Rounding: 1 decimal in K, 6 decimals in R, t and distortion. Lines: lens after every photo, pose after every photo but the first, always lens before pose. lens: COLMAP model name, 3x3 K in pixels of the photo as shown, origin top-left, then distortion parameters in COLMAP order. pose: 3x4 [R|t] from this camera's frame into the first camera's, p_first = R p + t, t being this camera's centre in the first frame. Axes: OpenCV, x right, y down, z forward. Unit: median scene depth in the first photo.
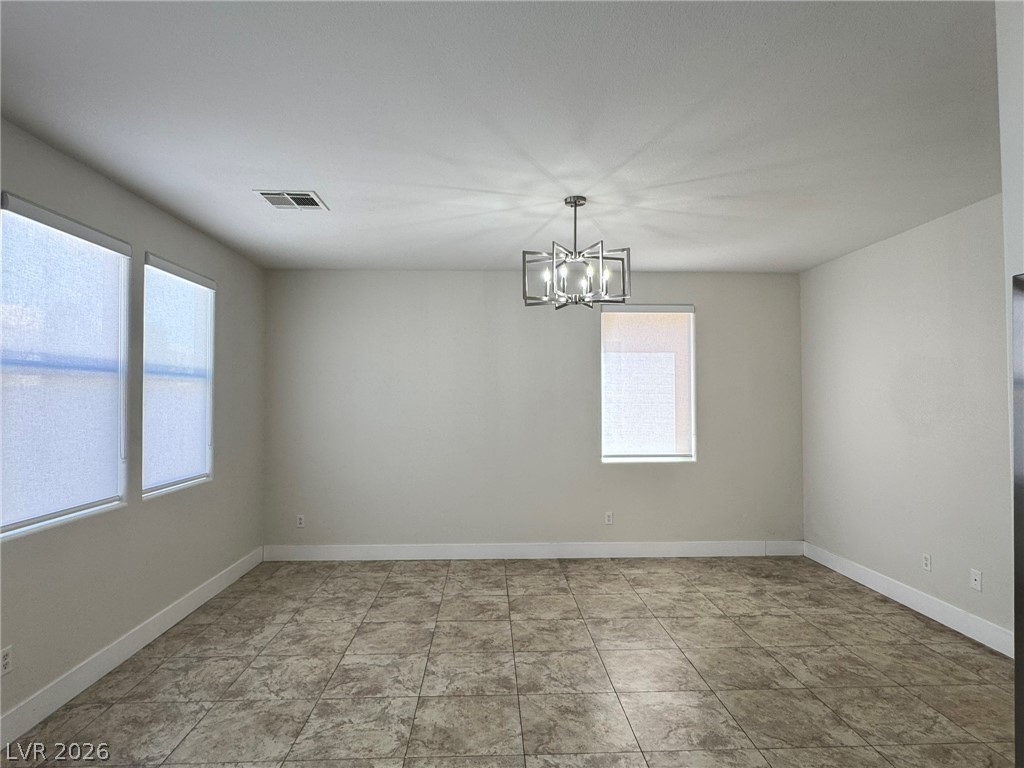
lens RADIAL K [[577.9, 0, 508.5], [0, 577.9, 385.0], [0, 0, 1]] dist [-0.007206, 0.004031]
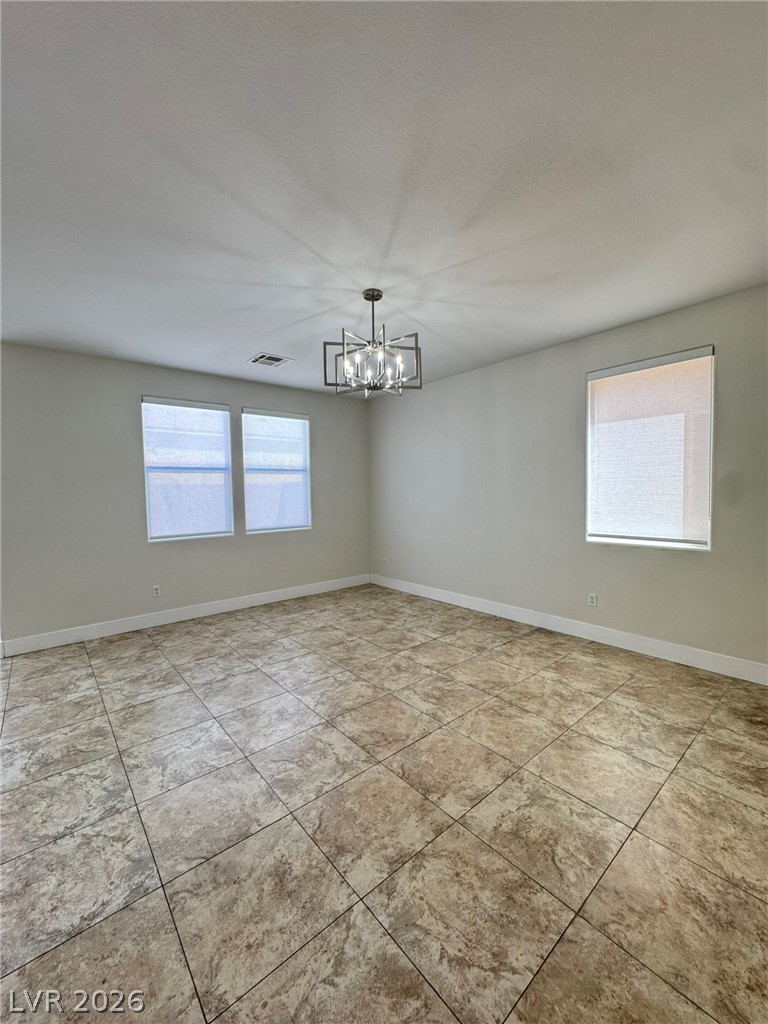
lens RADIAL K [[408.2, 0, 385.0], [0, 408.2, 511.6], [0, 0, 1]] dist [-0.003853, 0.000631]
pose [[0.618702, 0.029749, -0.785063, 0.998140], [0.035448, 0.997208, 0.065724, 0.059939], [0.784826, -0.068492, 0.615920, 0.672596]]
